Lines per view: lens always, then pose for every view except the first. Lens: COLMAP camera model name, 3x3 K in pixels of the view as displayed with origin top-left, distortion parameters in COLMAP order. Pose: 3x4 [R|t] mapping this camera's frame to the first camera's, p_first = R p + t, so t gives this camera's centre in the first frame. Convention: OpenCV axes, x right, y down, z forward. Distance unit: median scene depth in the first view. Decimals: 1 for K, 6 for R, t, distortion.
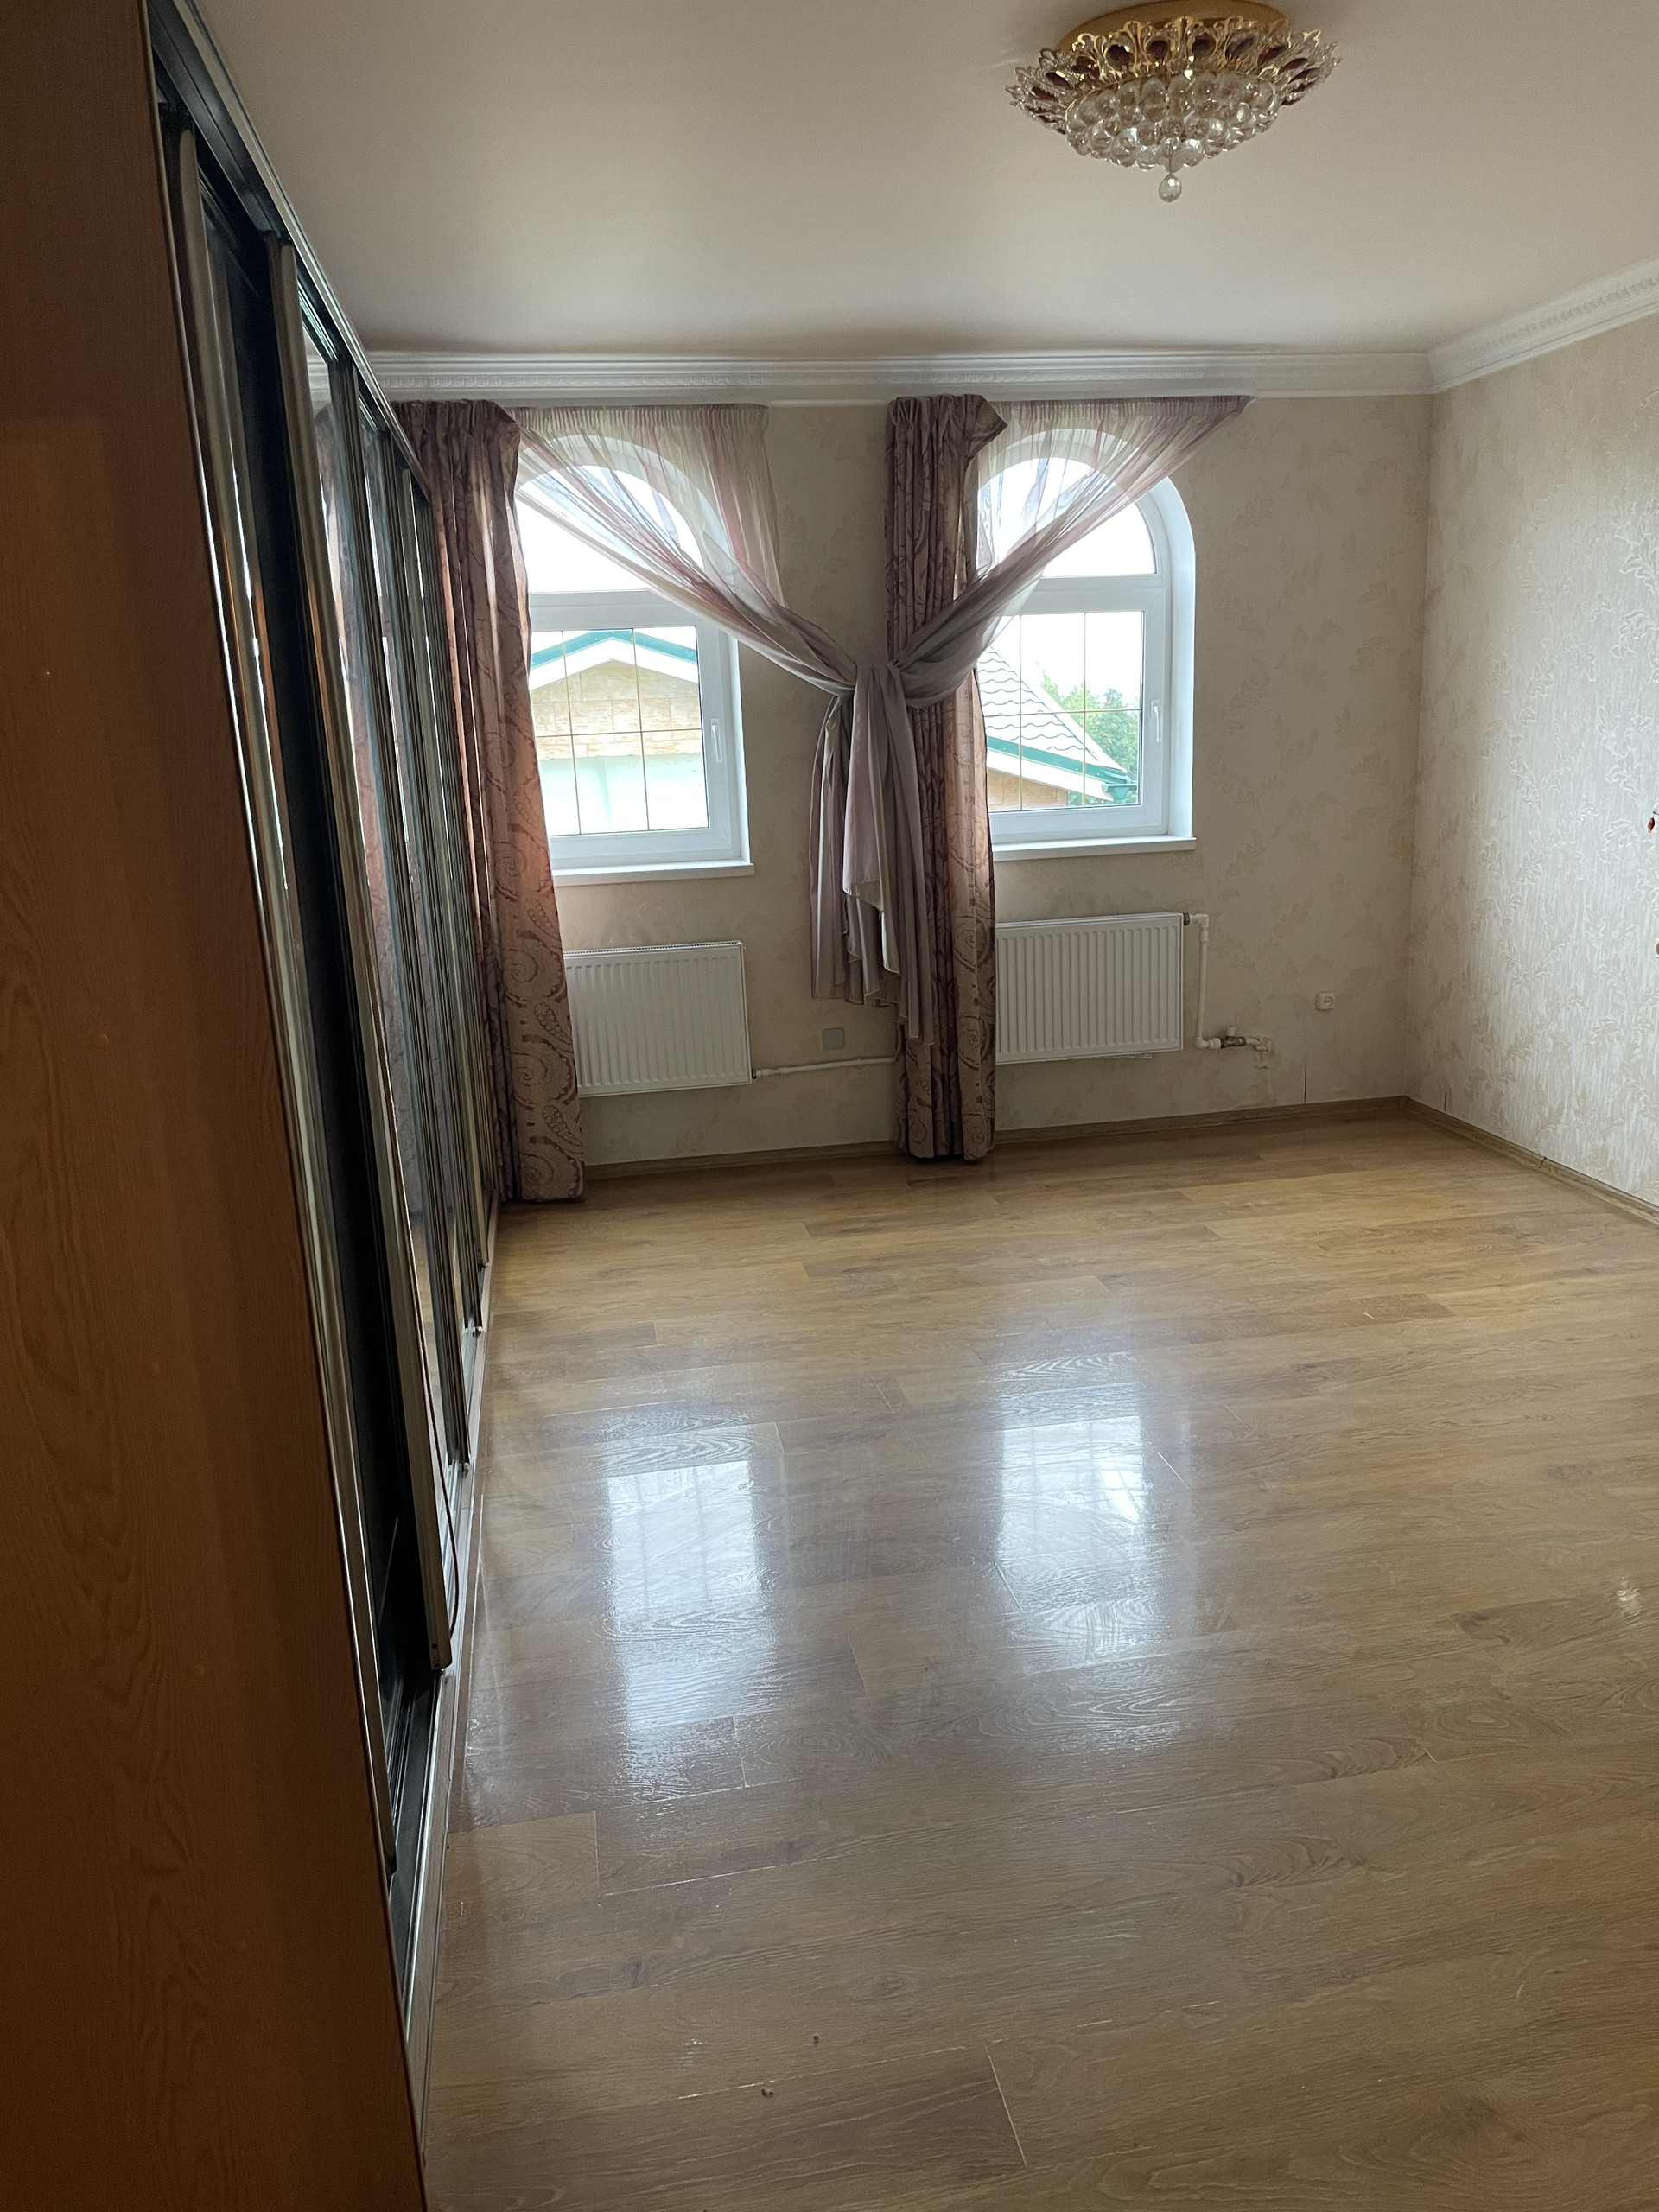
lens RADIAL K [[1681.5, 0, 831.0], [0, 1681.5, 1116.3], [0, 0, 1]] dist [0.076108, -0.080260]
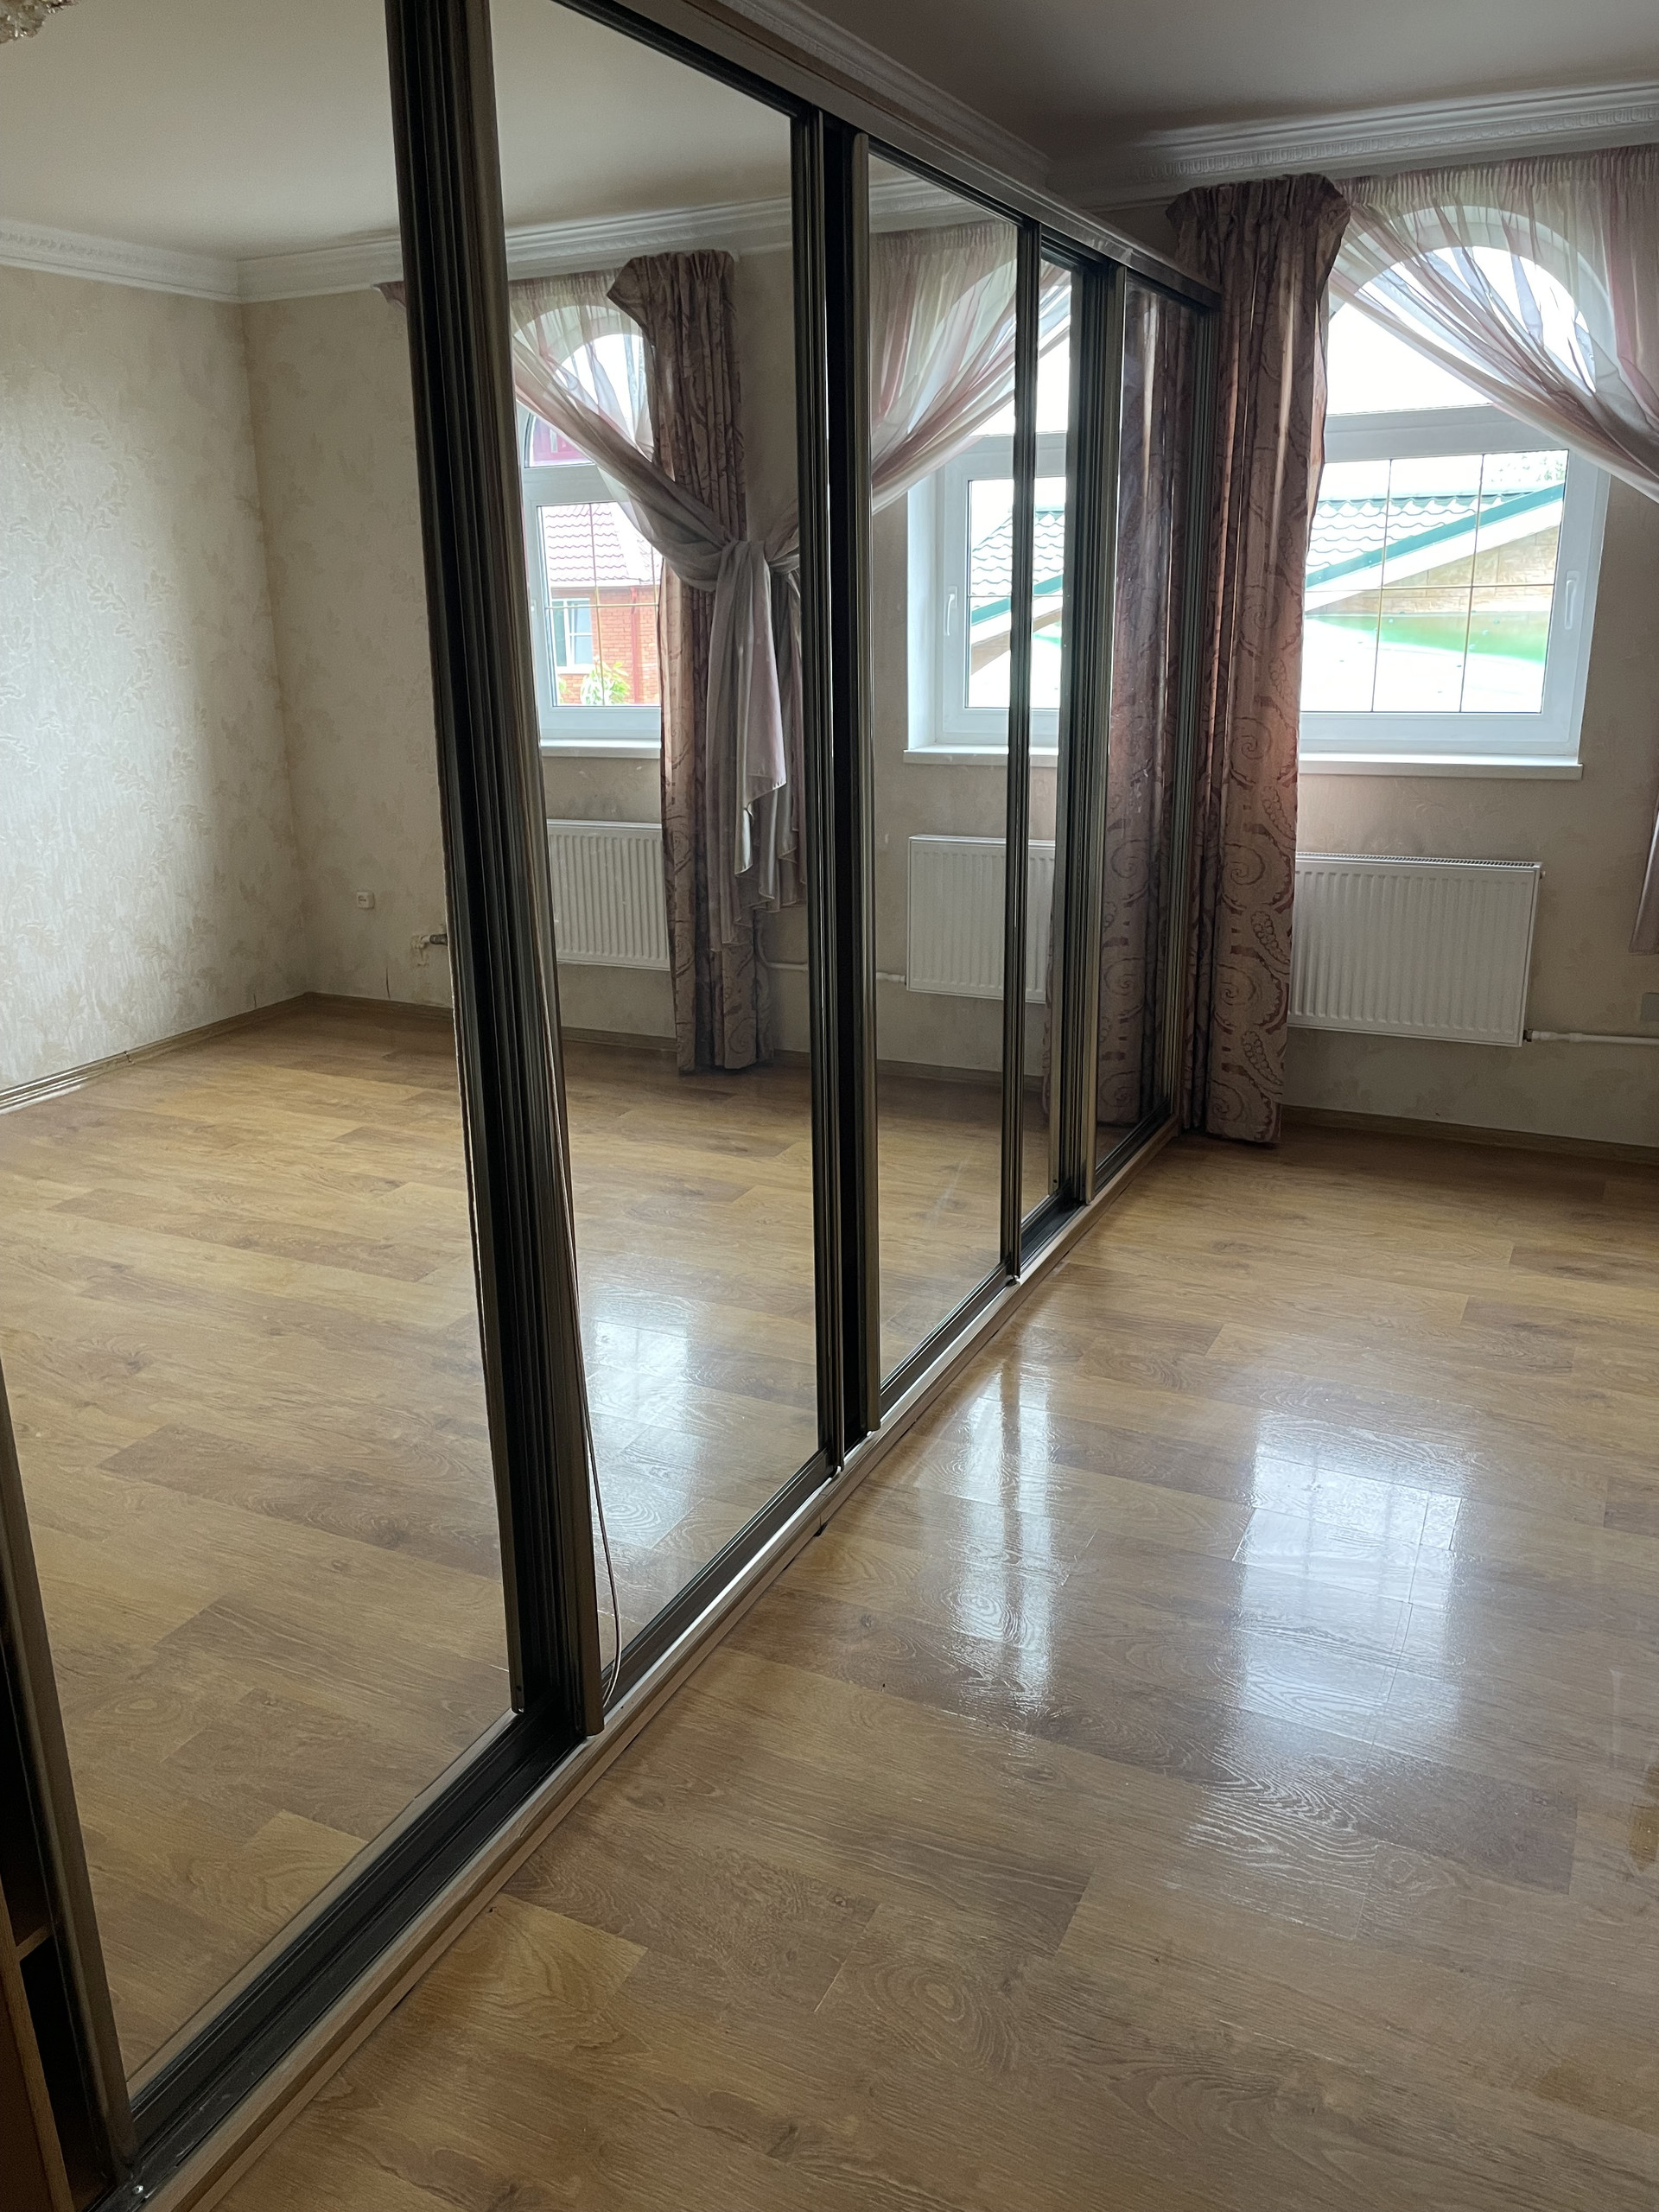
lens RADIAL K [[1681.5, 0, 819.1], [0, 1681.5, 1079.5], [0, 0, 1]] dist [0.076108, -0.080260]
pose [[0.809269, 0.193687, -0.554589, 0.138104], [-0.154929, 0.981027, 0.116542, -0.049285], [0.566640, -0.008392, 0.823923, 0.174409]]
